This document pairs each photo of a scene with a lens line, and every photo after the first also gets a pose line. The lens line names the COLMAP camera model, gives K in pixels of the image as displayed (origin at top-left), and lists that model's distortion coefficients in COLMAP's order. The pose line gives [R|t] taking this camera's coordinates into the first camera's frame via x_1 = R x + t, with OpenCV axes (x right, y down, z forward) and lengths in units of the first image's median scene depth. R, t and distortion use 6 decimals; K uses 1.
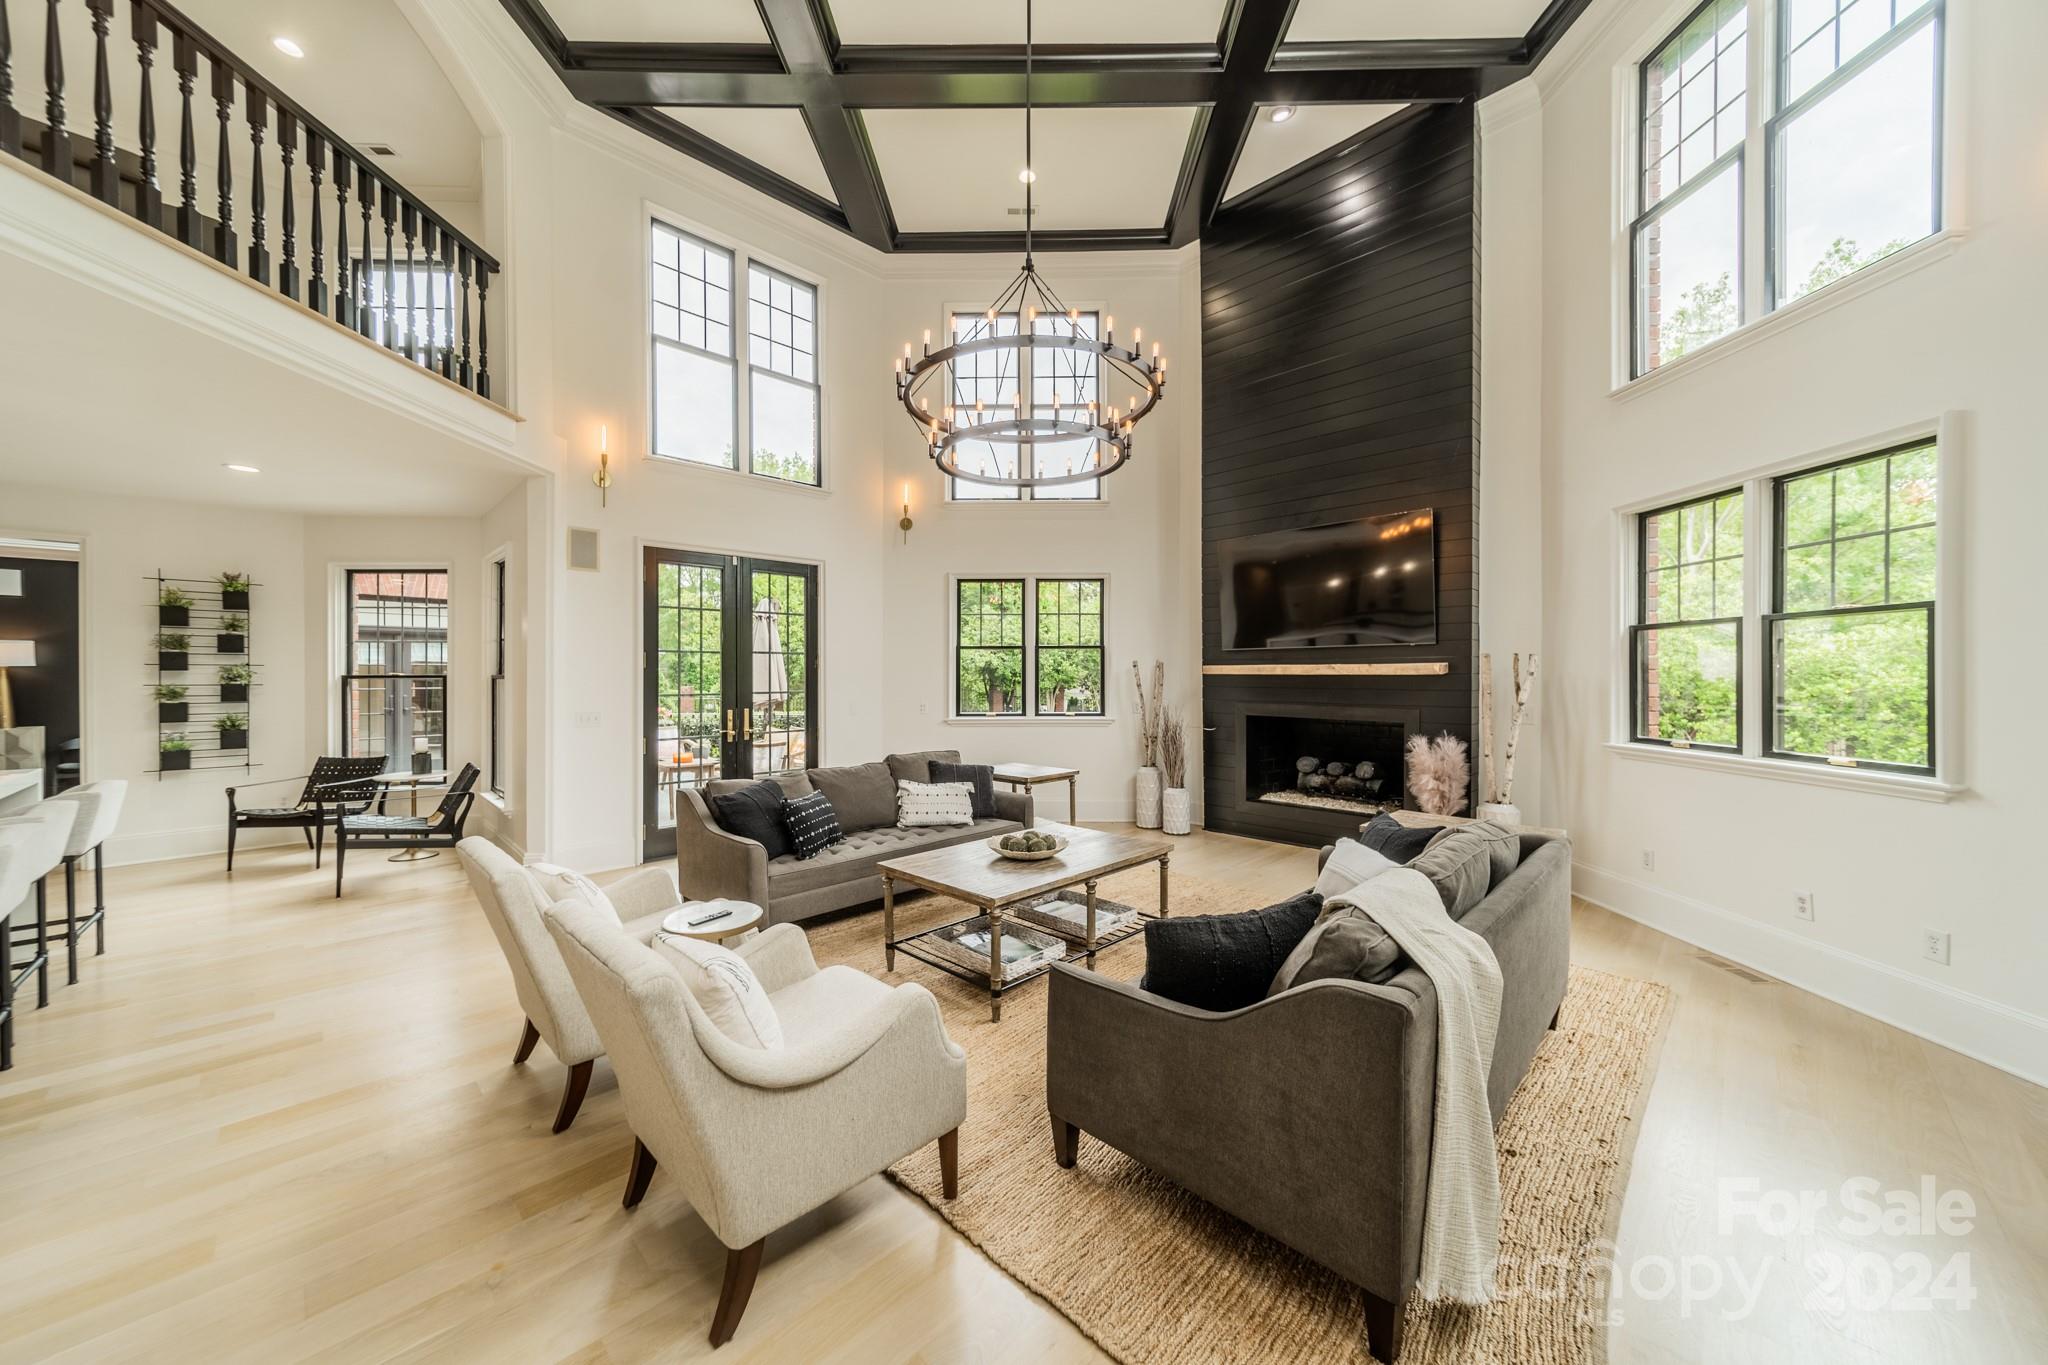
lens RADIAL K [[725.4, 0, 1023.0], [0, 725.4, 674.7], [0, 0, 1]] dist [0.008549, -0.000106]
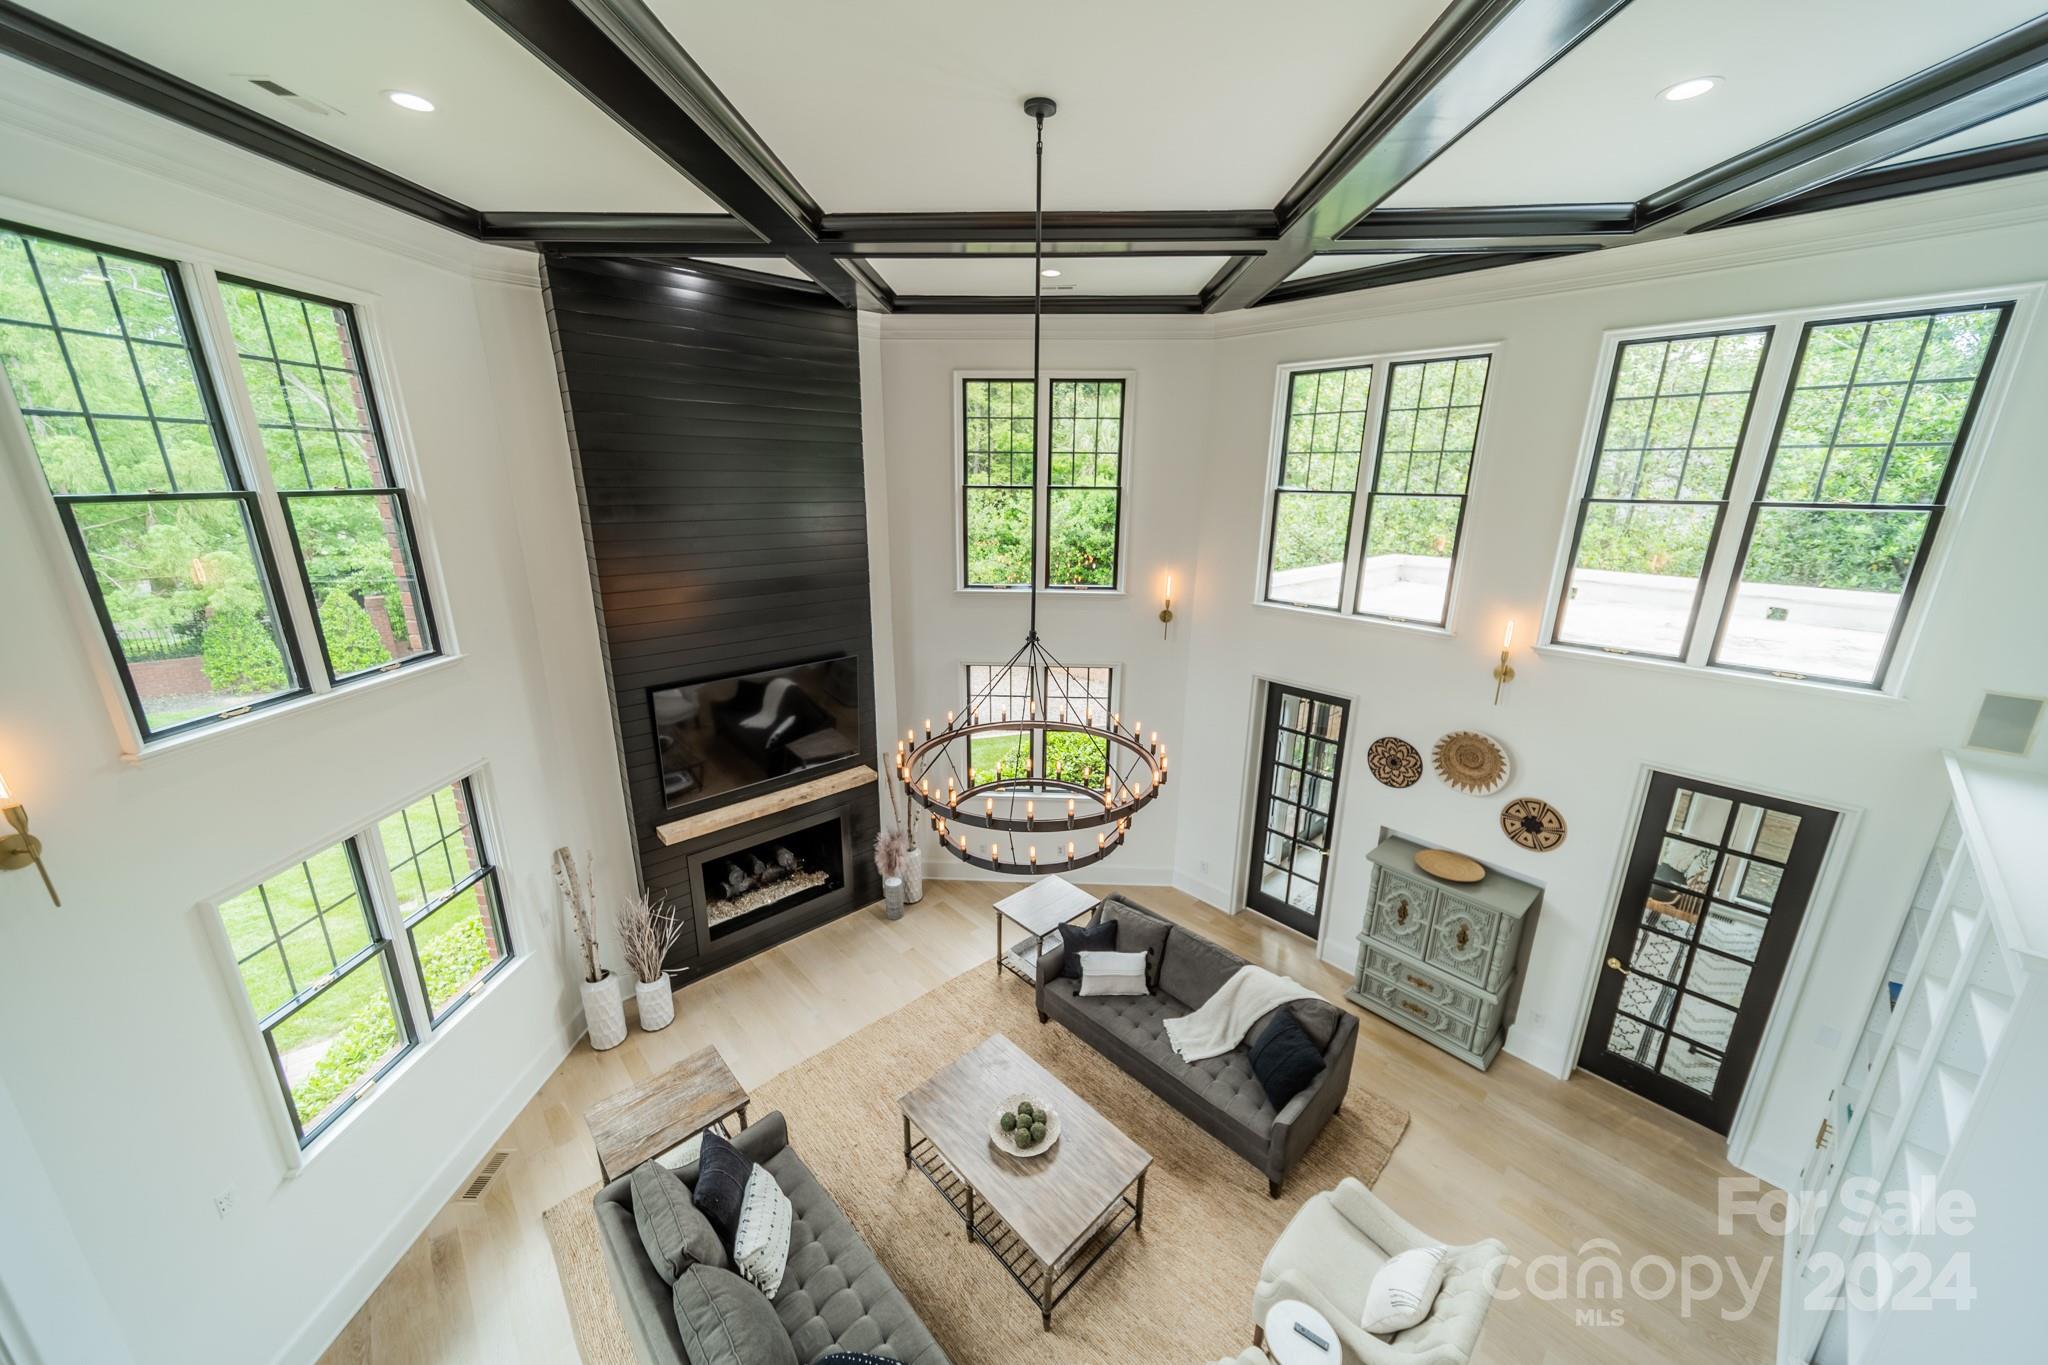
lens RADIAL K [[726.2, 0, 1020.9], [0, 726.2, 677.6], [0, 0, 1]] dist [0.008418, -0.000384]
pose [[0.031158, -0.275556, 0.960780, -0.569732], [-0.008192, 0.961144, 0.275926, -0.480816], [-0.999481, -0.016468, 0.027690, 0.611103]]
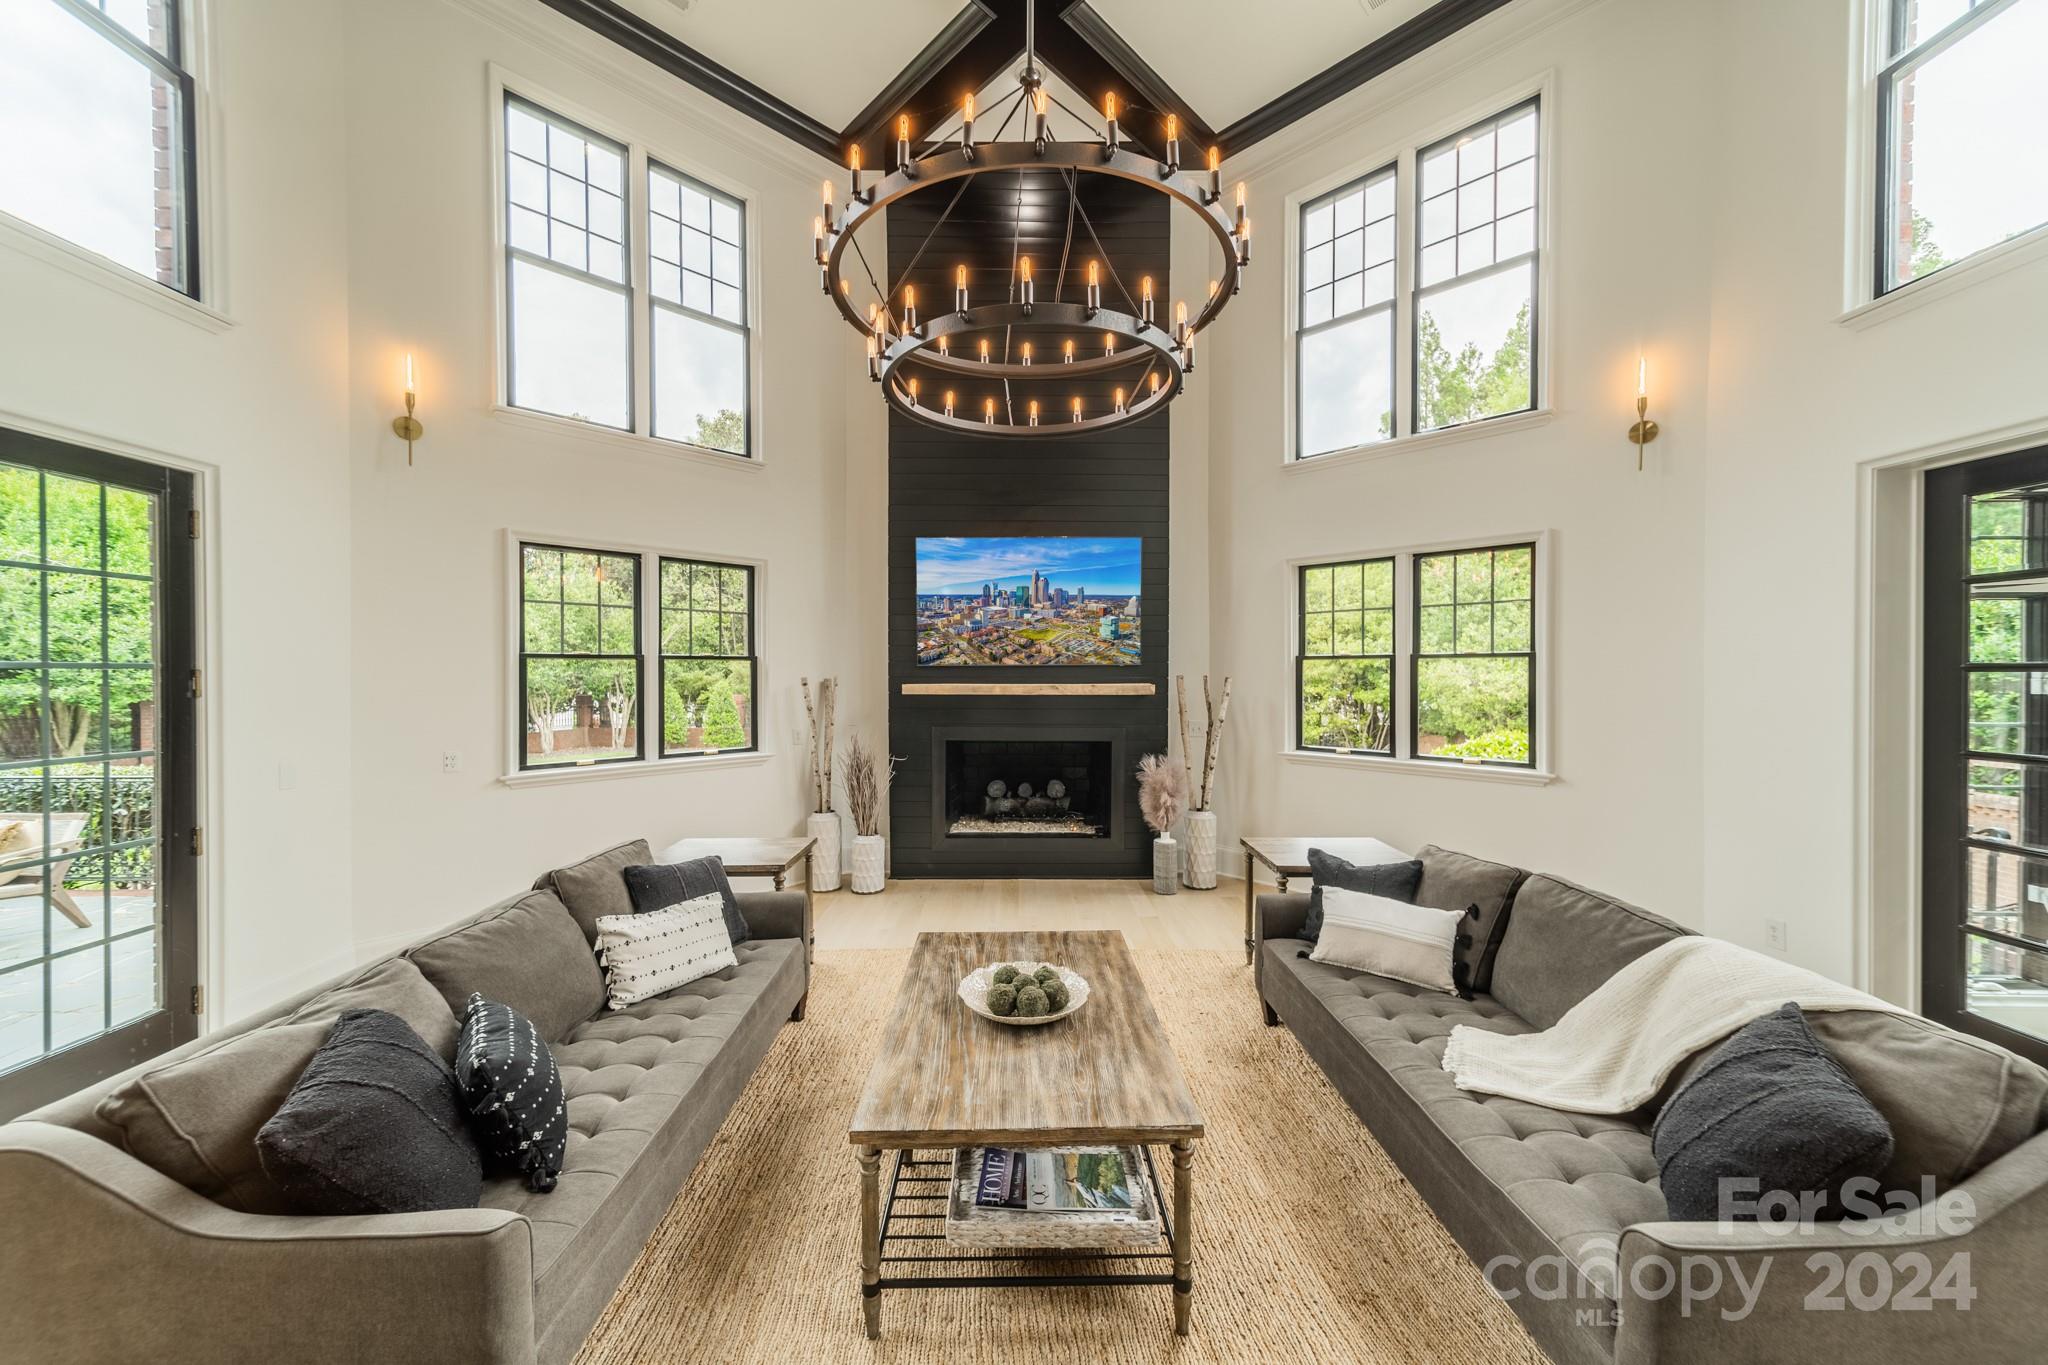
lens RADIAL K [[730.5, 0, 1019.7], [0, 730.5, 678.1], [0, 0, 1]] dist [0.007339, -0.000075]
pose [[0.701059, -0.005001, 0.713086, -0.283901], [-0.000977, 0.999968, 0.007973, -0.029513], [-0.713103, -0.006286, 0.701031, 0.343015]]
